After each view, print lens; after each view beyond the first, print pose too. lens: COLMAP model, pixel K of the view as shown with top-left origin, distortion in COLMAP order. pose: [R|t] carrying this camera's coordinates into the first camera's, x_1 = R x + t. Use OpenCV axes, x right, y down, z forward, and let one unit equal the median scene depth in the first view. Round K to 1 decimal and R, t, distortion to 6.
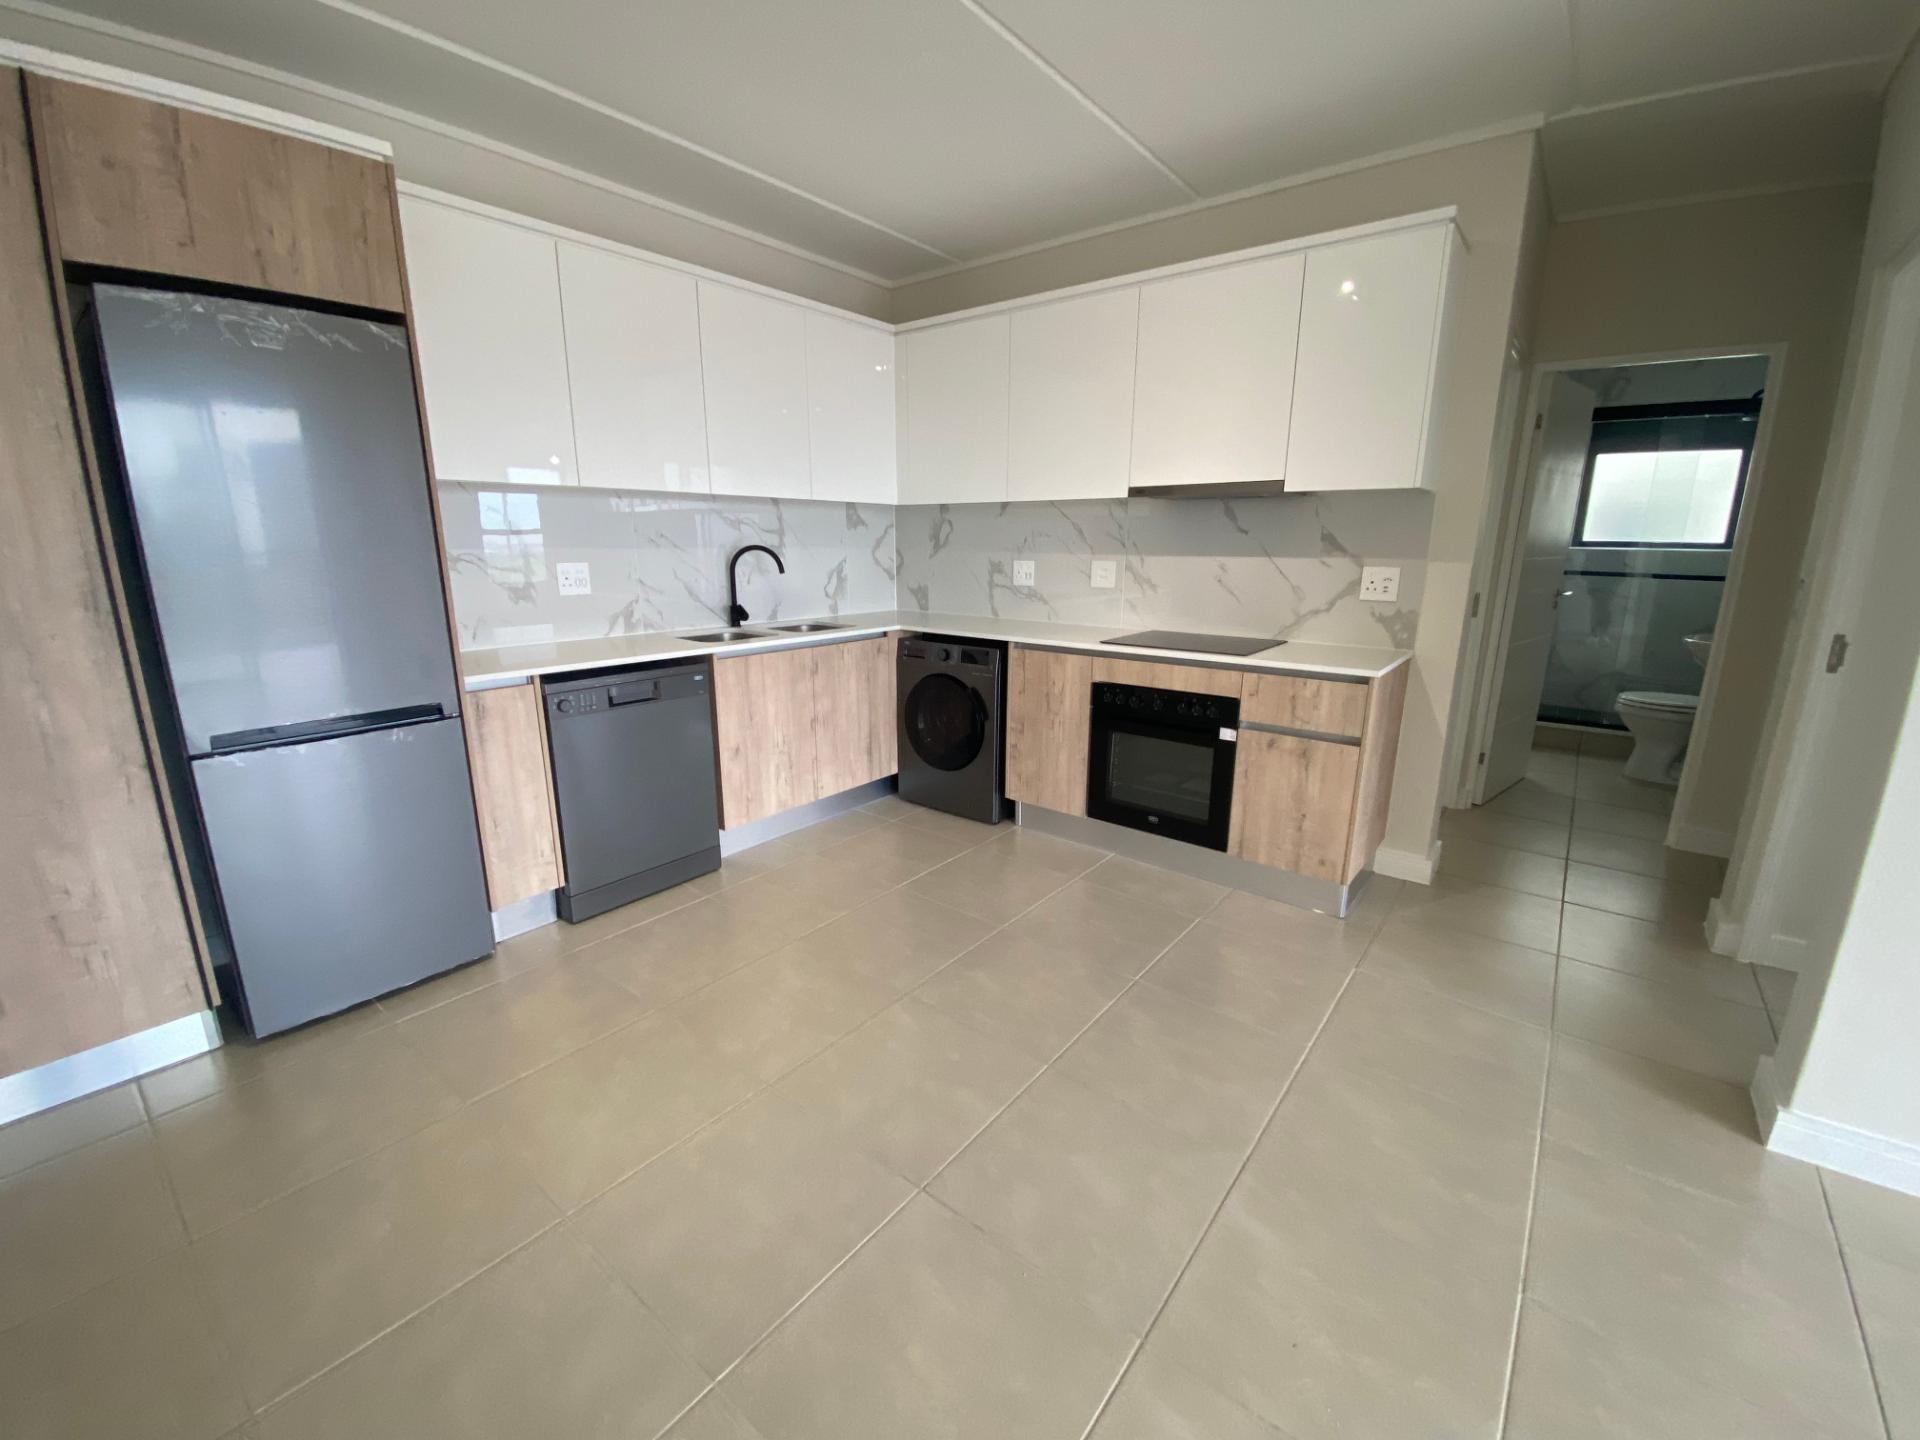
lens RADIAL K [[776.5, 0, 955.8], [0, 776.5, 716.2], [0, 0, 1]] dist [0.016507, -0.017696]
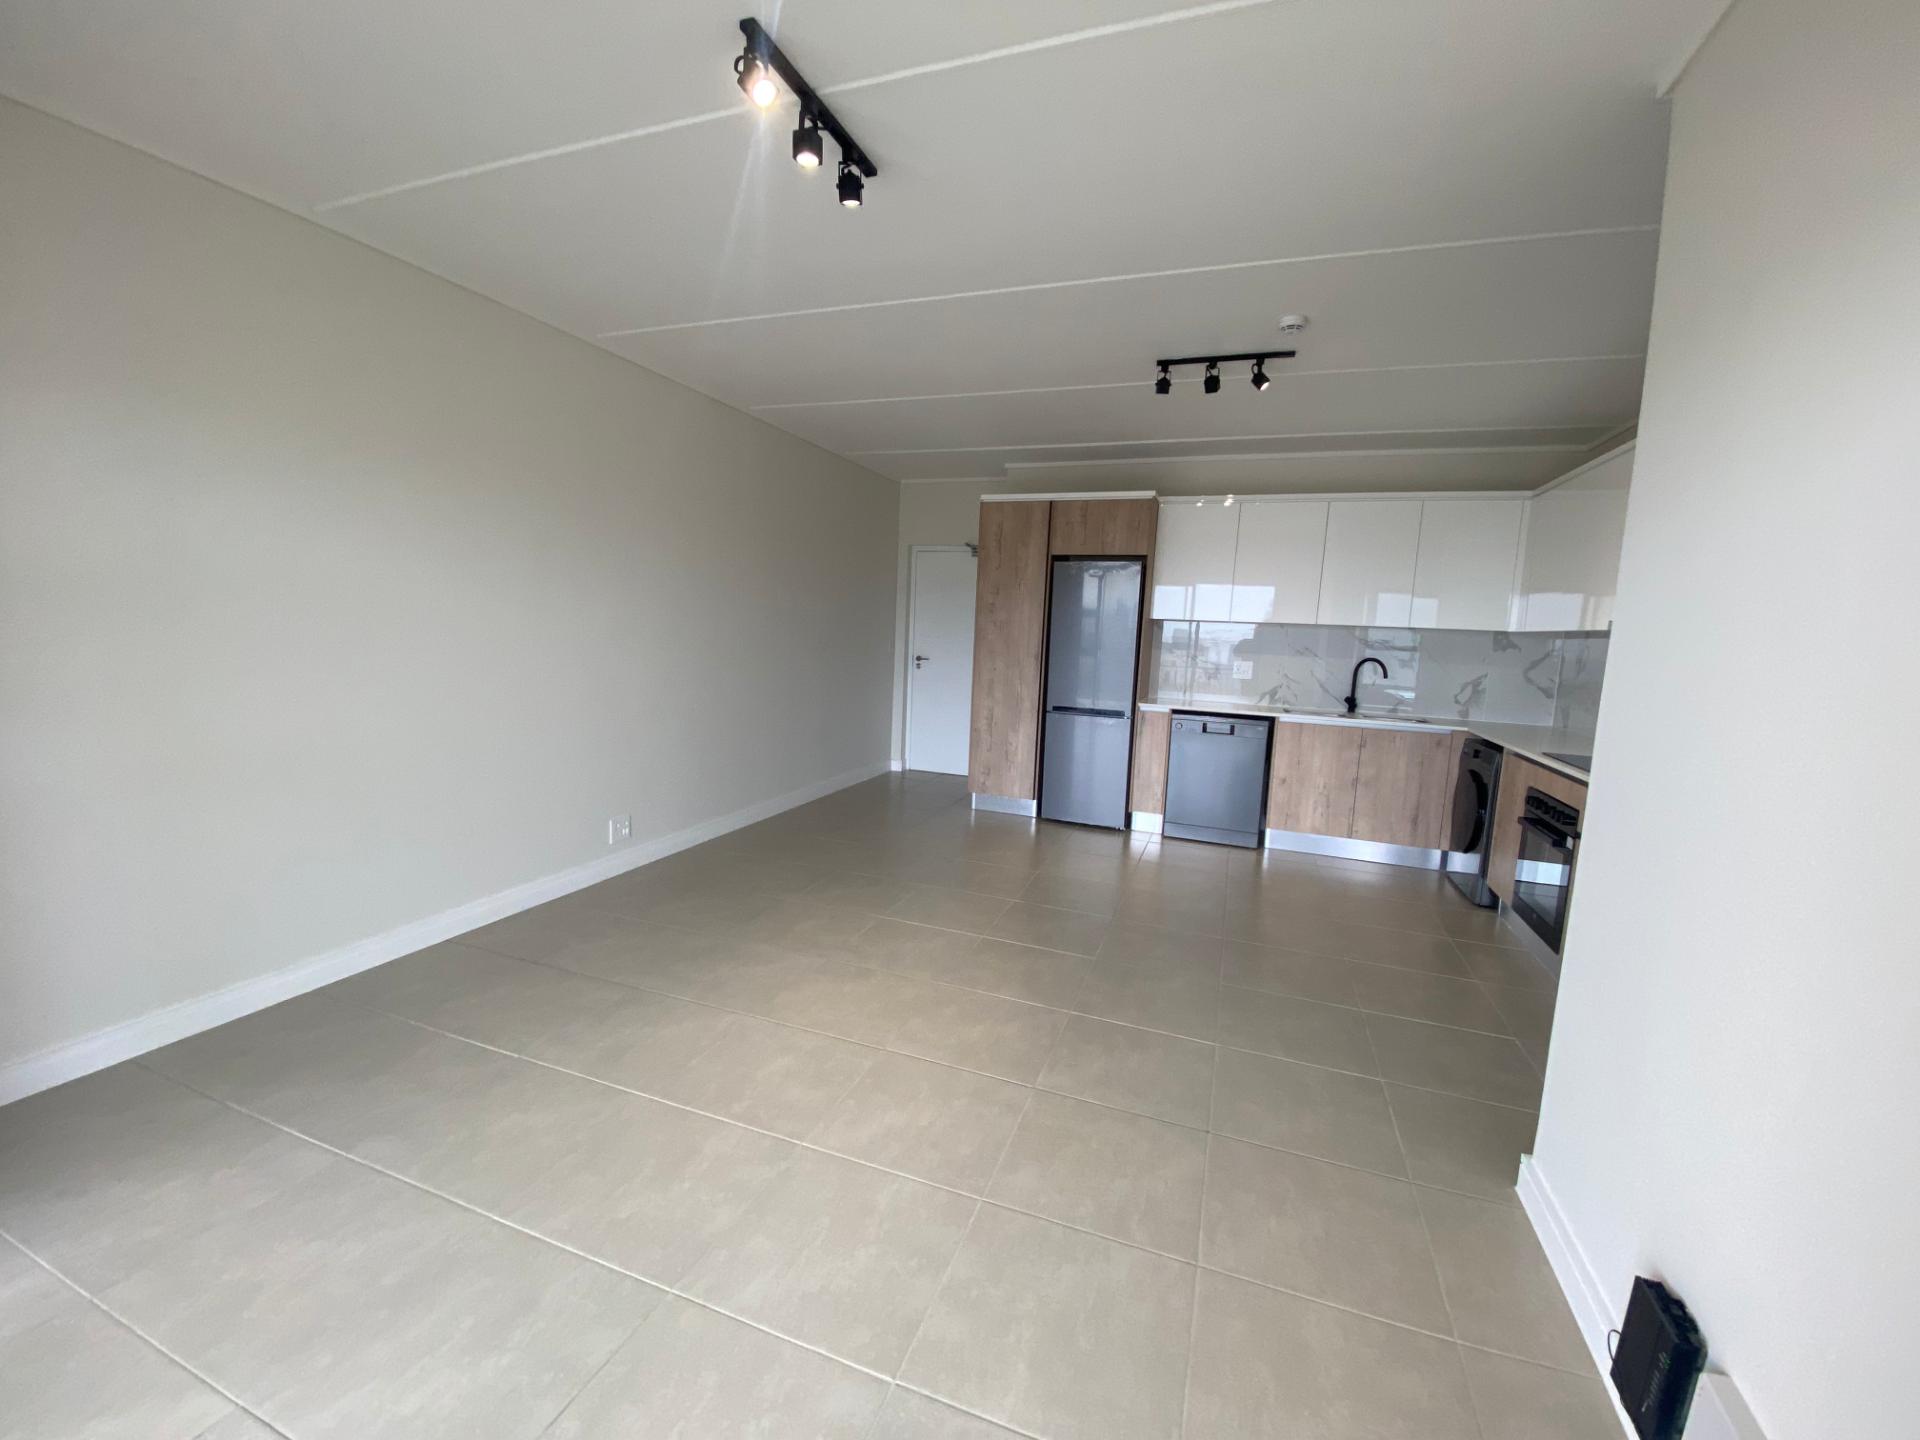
lens RADIAL K [[776.5, 0, 955.8], [0, 776.5, 716.2], [0, 0, 1]] dist [0.016507, -0.017696]
pose [[0.310230, 0.124731, -0.942443, 0.962520], [-0.253291, 0.966365, 0.044519, 0.015075], [0.916298, 0.224901, 0.331389, -0.168261]]
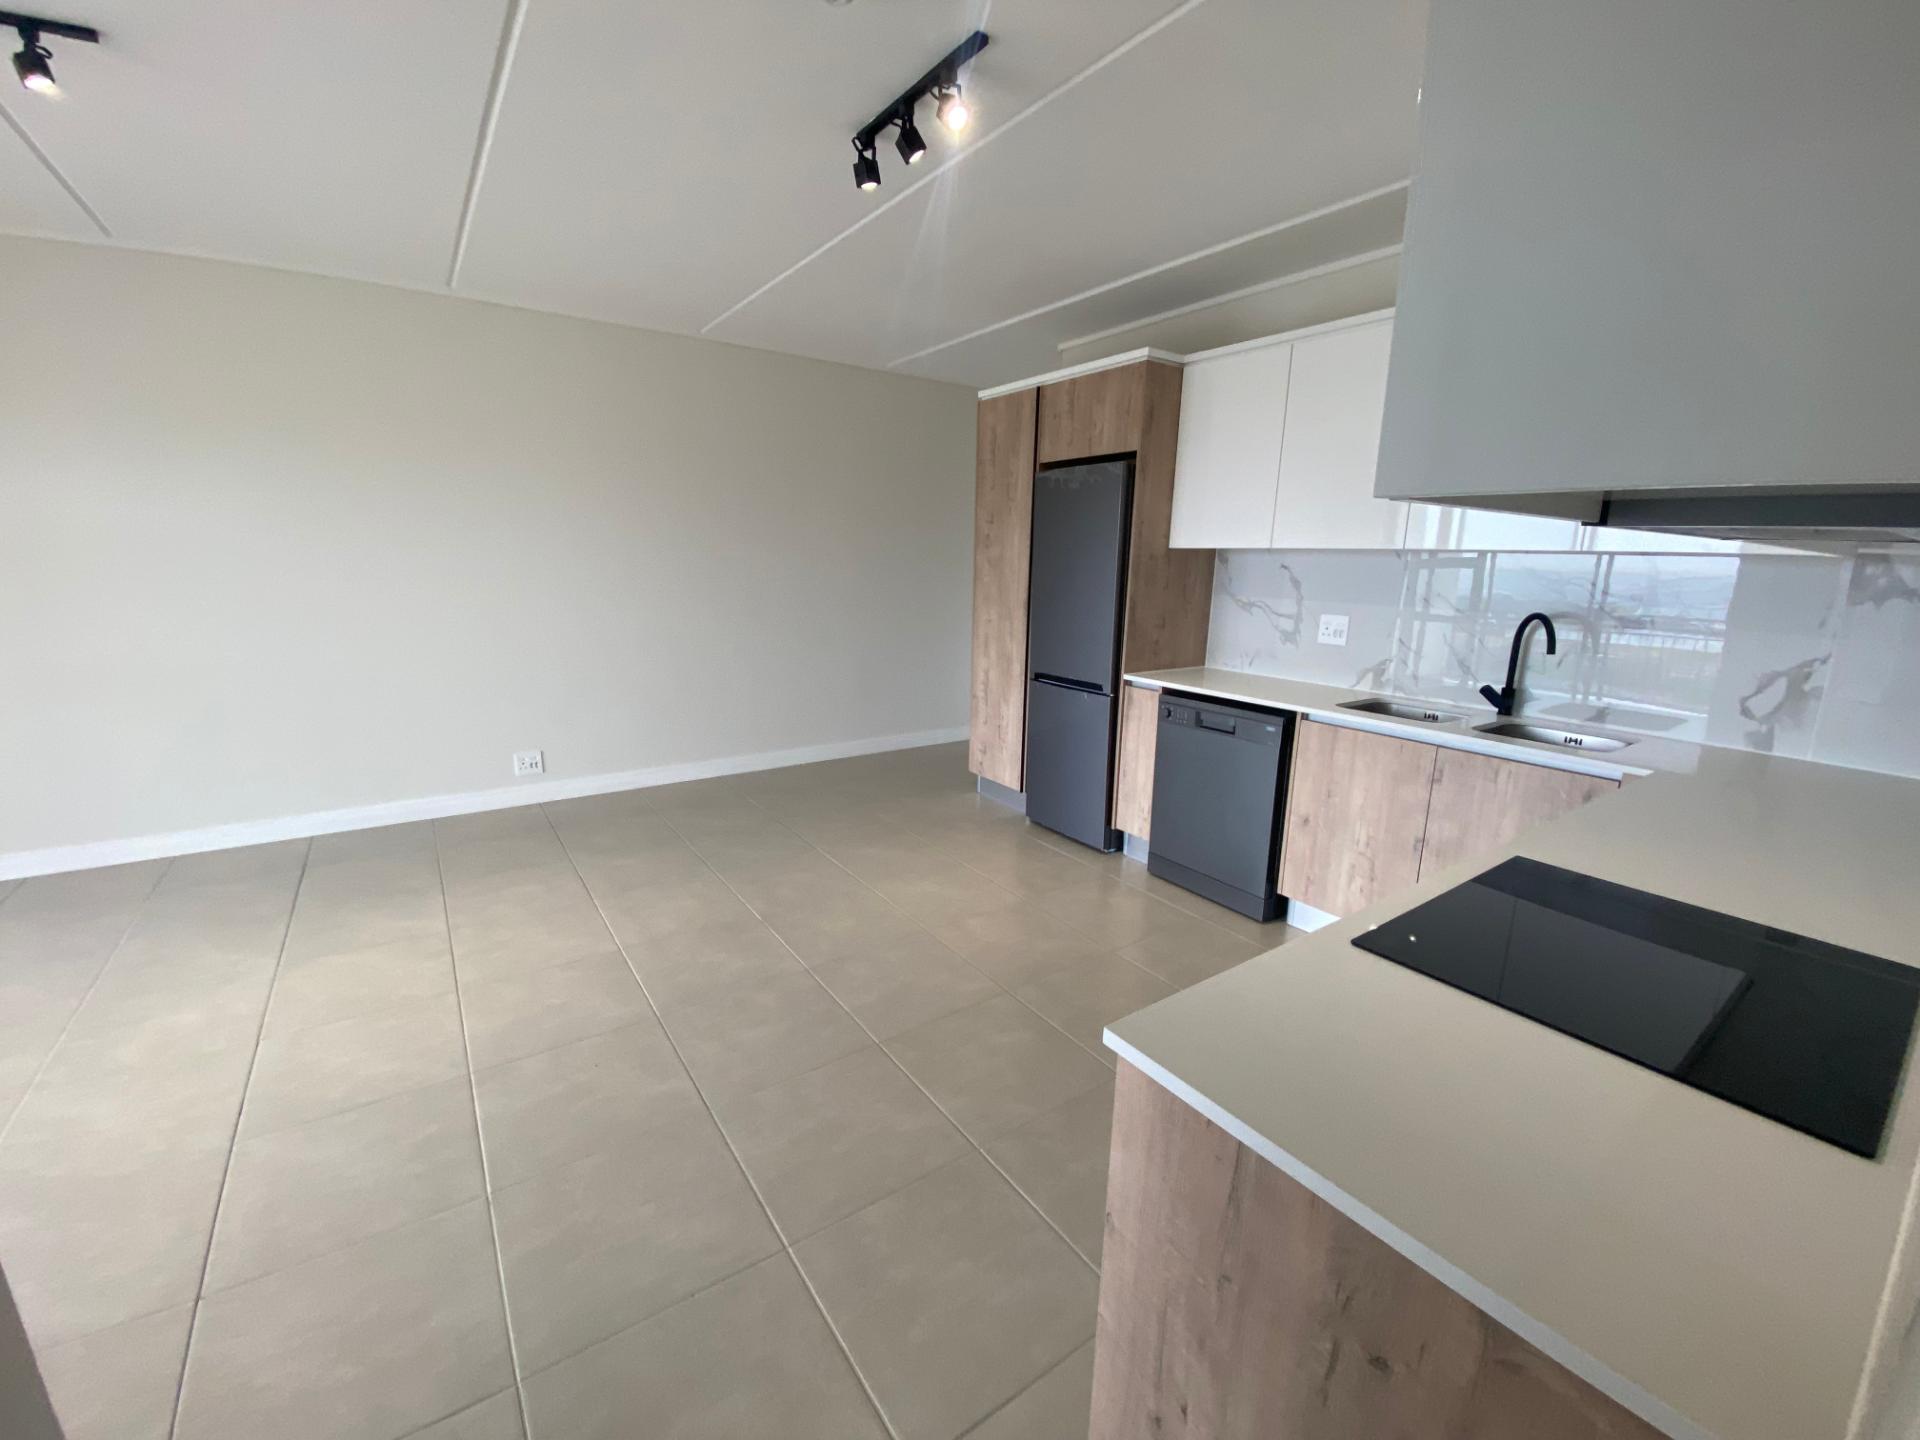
lens RADIAL K [[788.7, 0, 960.0], [0, 788.7, 720.0], [0, 0, 1]] dist [0.015459, -0.017603]
pose [[-0.281060, 0.189411, -0.940813, 0.682573], [-0.235039, 0.936889, 0.258837, -0.210566], [0.930463, 0.293877, -0.218803, 0.758414]]
